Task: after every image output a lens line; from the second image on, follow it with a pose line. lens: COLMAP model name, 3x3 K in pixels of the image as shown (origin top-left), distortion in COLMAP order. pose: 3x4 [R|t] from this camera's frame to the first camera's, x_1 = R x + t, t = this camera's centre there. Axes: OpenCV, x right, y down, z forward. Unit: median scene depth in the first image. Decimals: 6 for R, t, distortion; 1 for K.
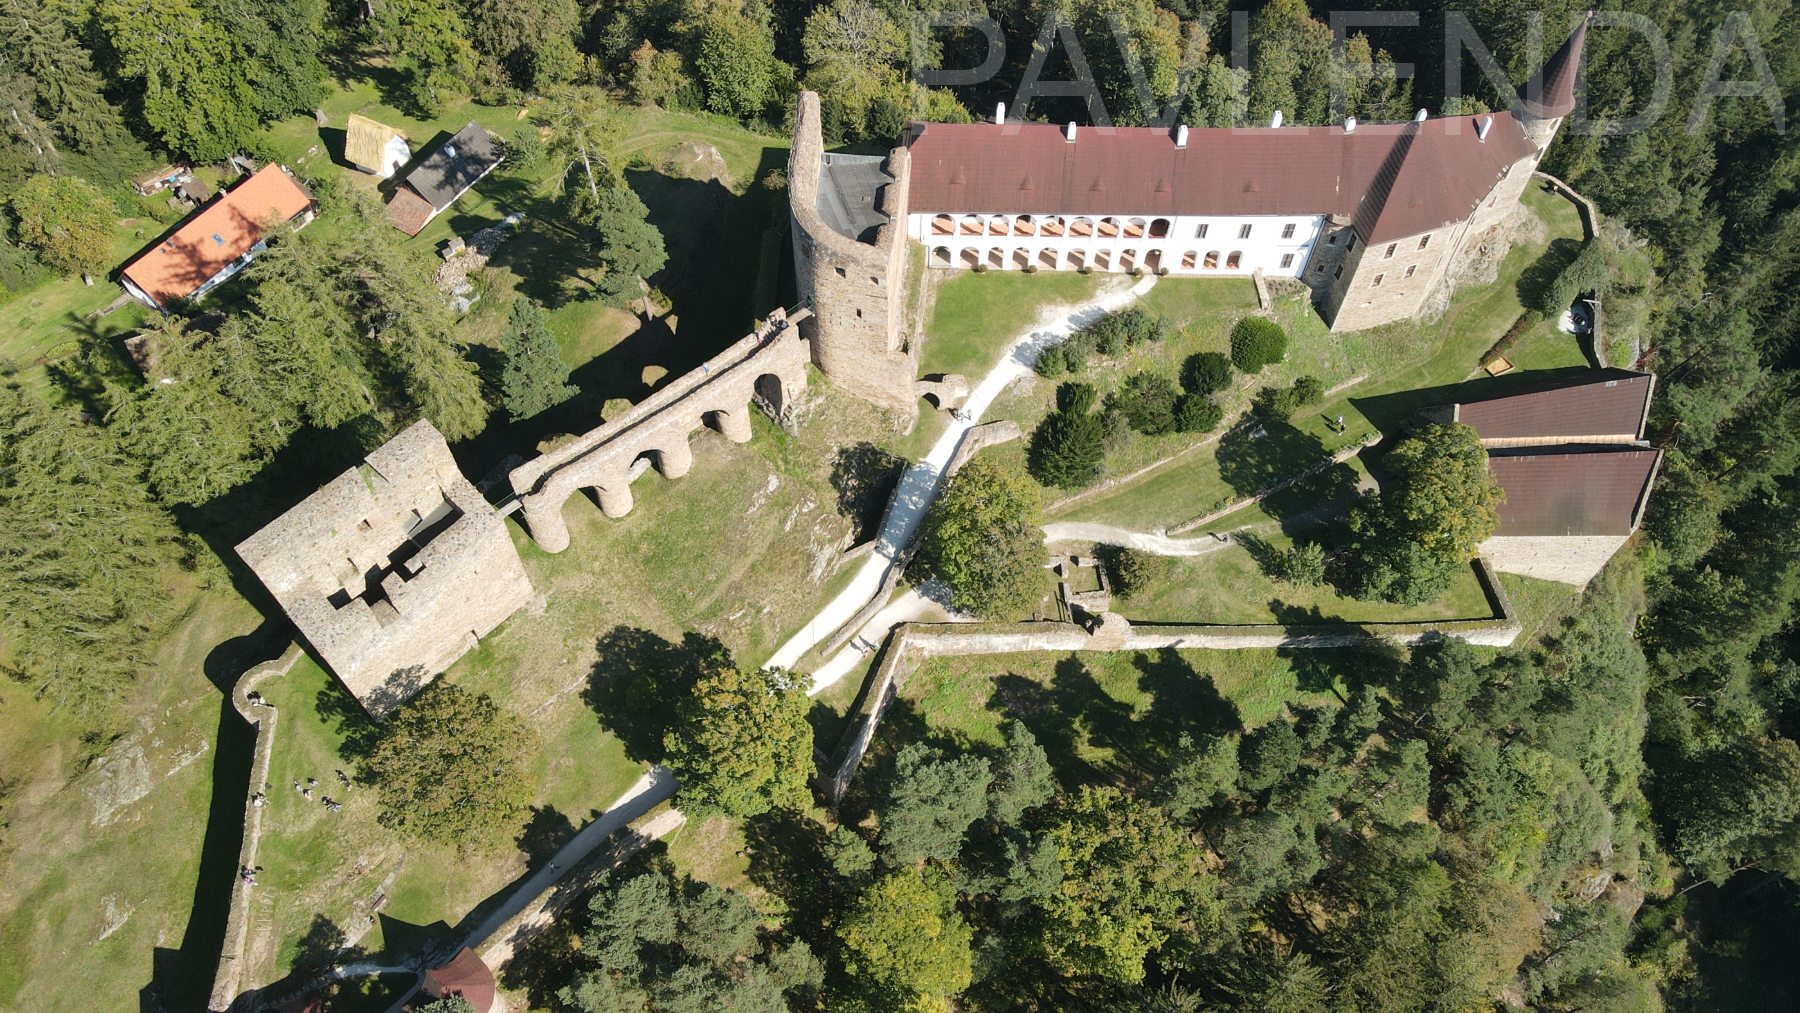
lens RADIAL K [[1321.9, 0, 893.9], [0, 1321.9, 518.4], [0, 0, 1]] dist [-0.003914, 0.036181]
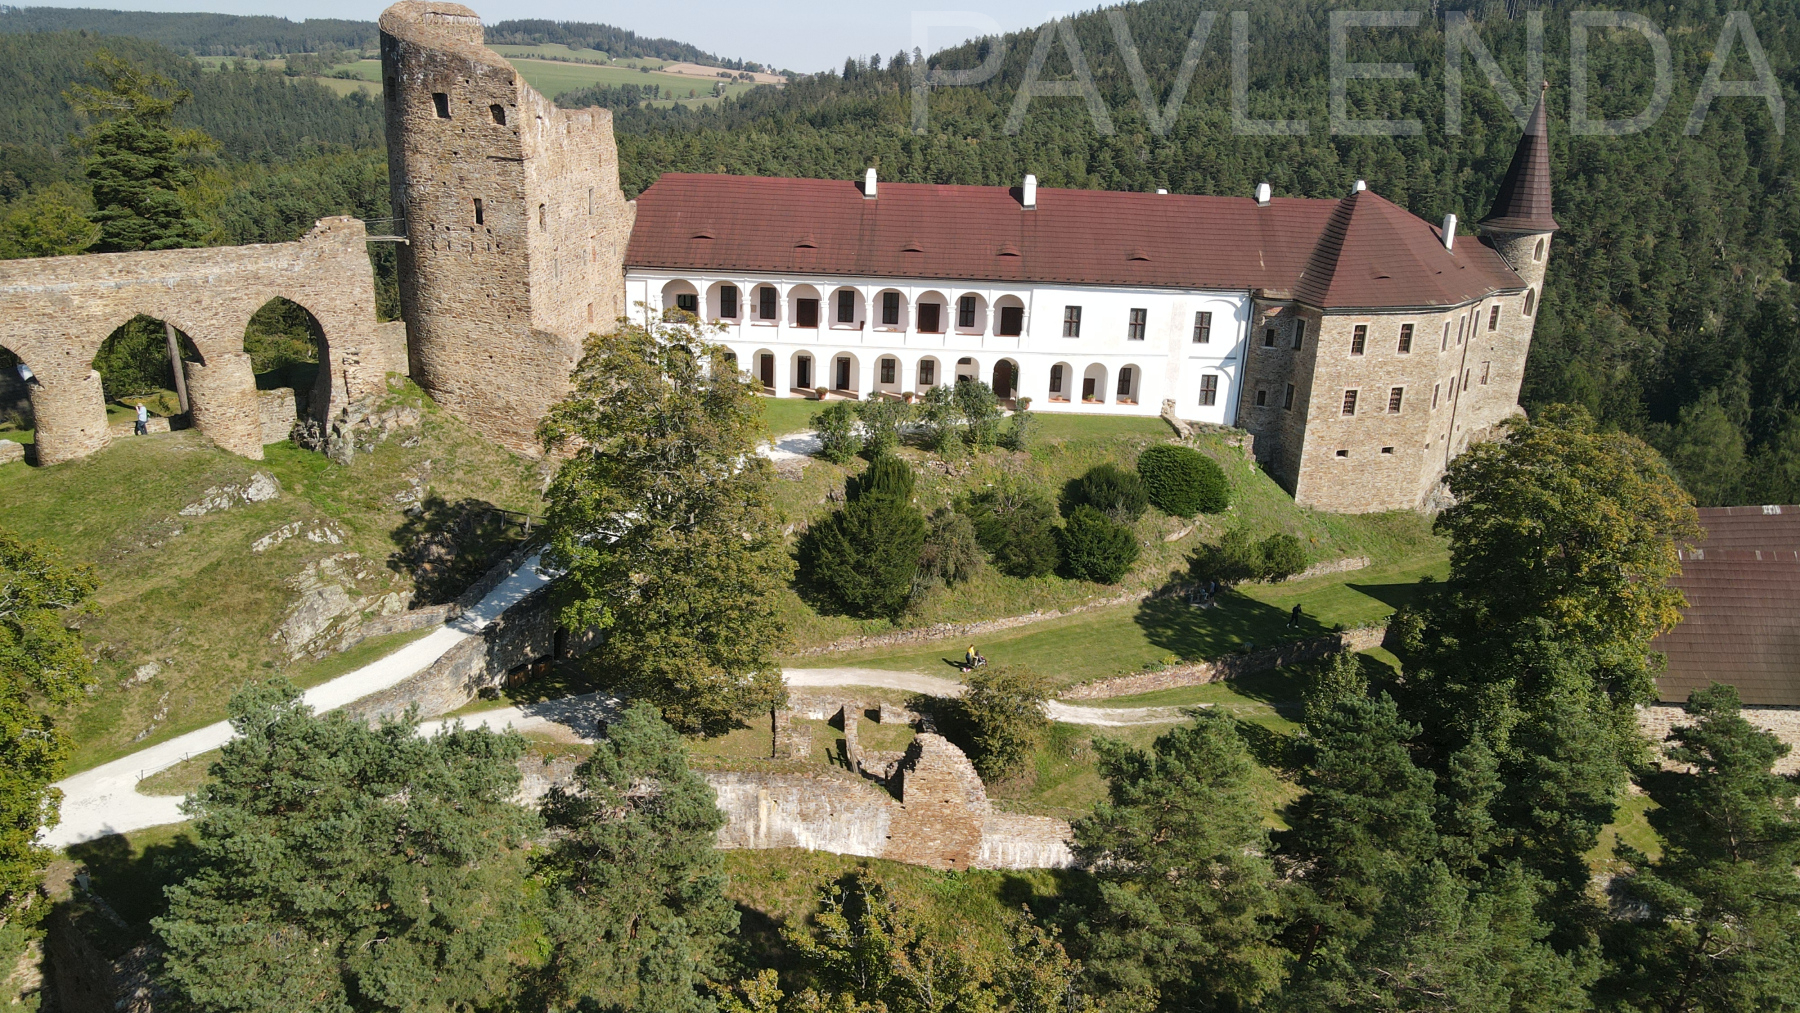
lens RADIAL K [[1321.9, 0, 893.9], [0, 1321.9, 518.4], [0, 0, 1]] dist [-0.003914, 0.036181]
pose [[0.998753, 0.026071, 0.042574, 0.118407], [0.006368, 0.779309, -0.626608, 0.276661], [-0.049515, 0.626097, 0.778171, 0.553621]]
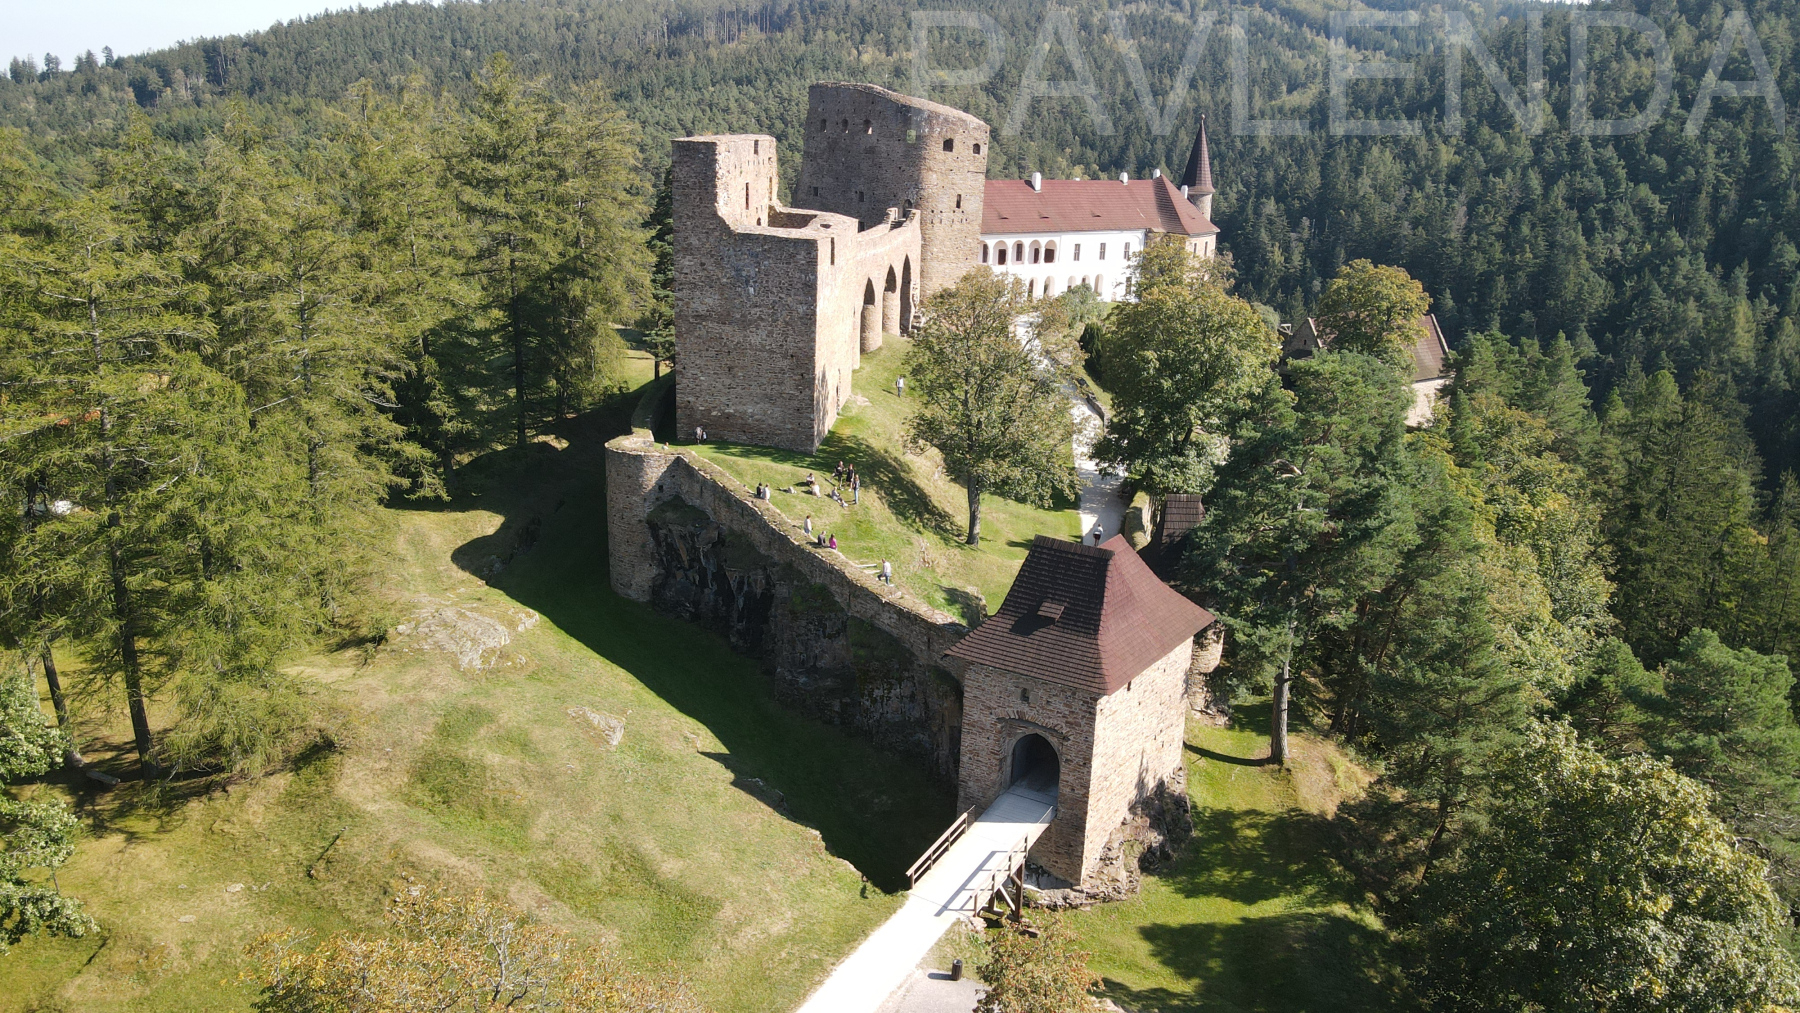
lens RADIAL K [[1321.9, 0, 893.9], [0, 1321.9, 518.4], [0, 0, 1]] dist [-0.003914, 0.036181]
pose [[0.793740, -0.153912, 0.588462, -0.648186], [0.493044, 0.729365, -0.474273, 0.450326], [-0.356207, 0.666587, 0.654812, 0.436277]]
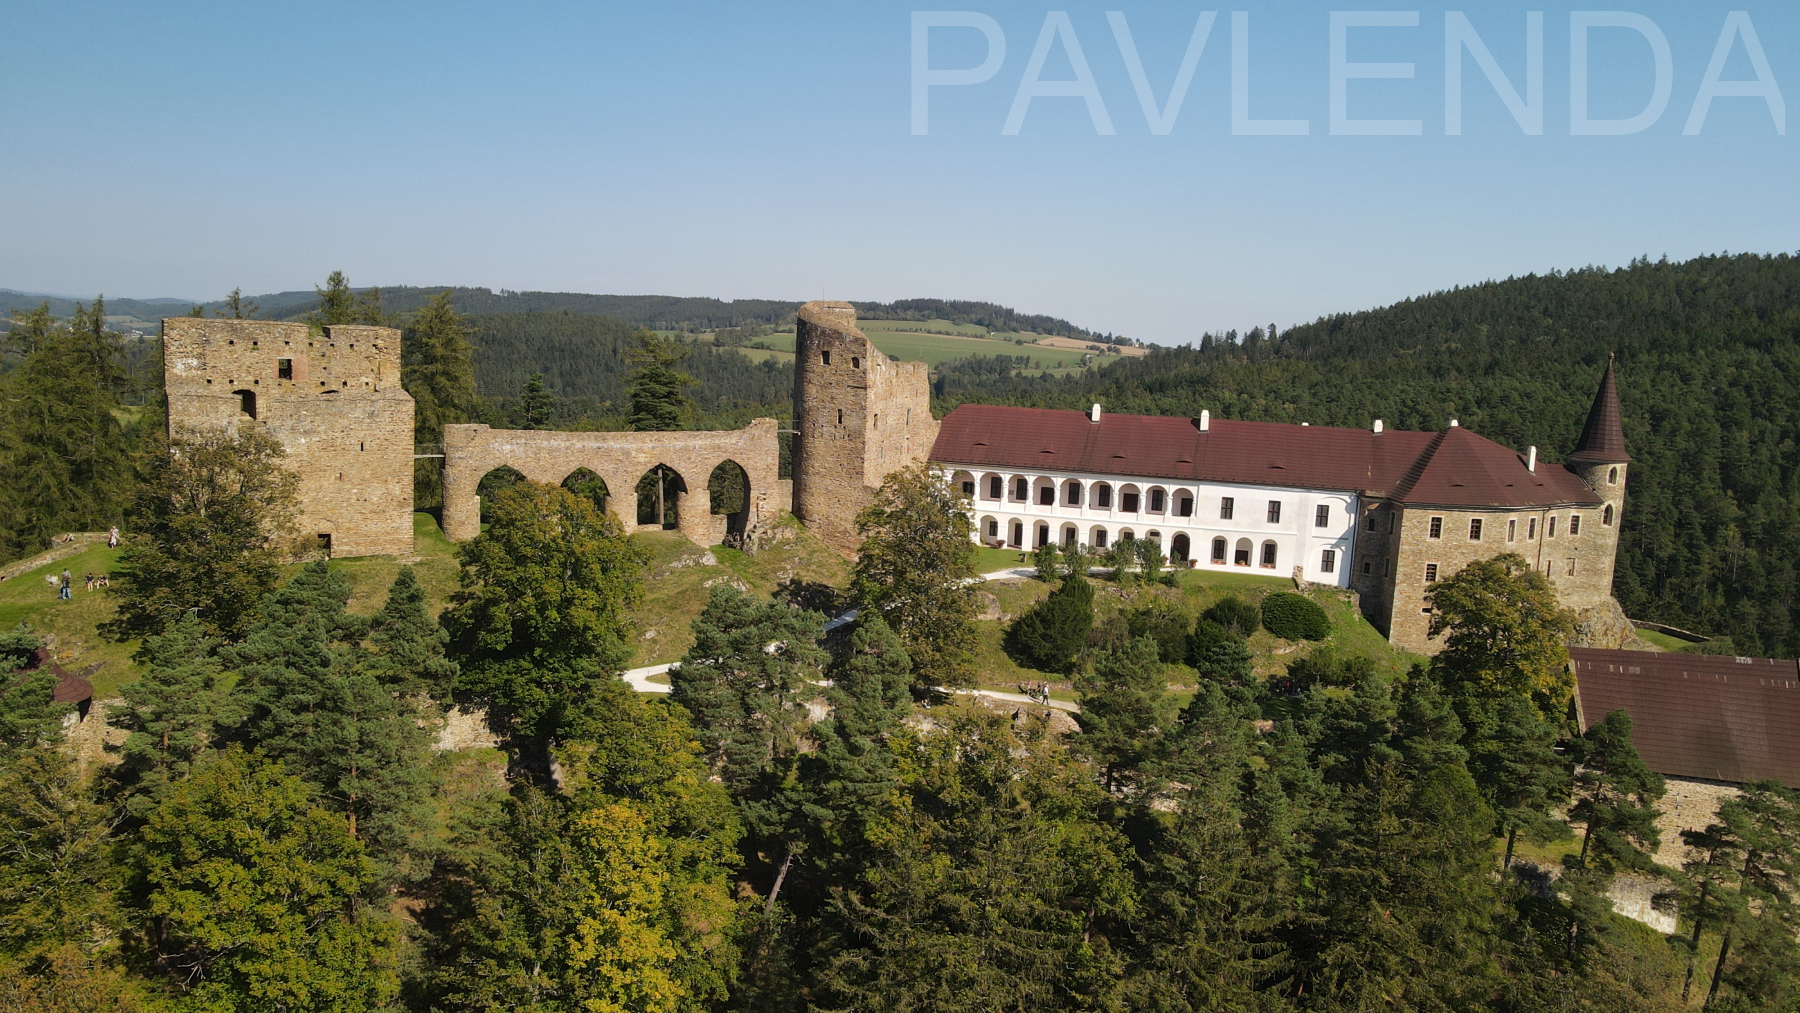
lens RADIAL K [[1321.9, 0, 893.9], [0, 1321.9, 518.4], [0, 0, 1]] dist [-0.003914, 0.036181]
pose [[0.969903, 0.076368, -0.231205, 0.222128], [-0.225720, 0.638102, -0.736123, 0.551320], [0.091316, 0.766155, 0.636135, 0.376405]]
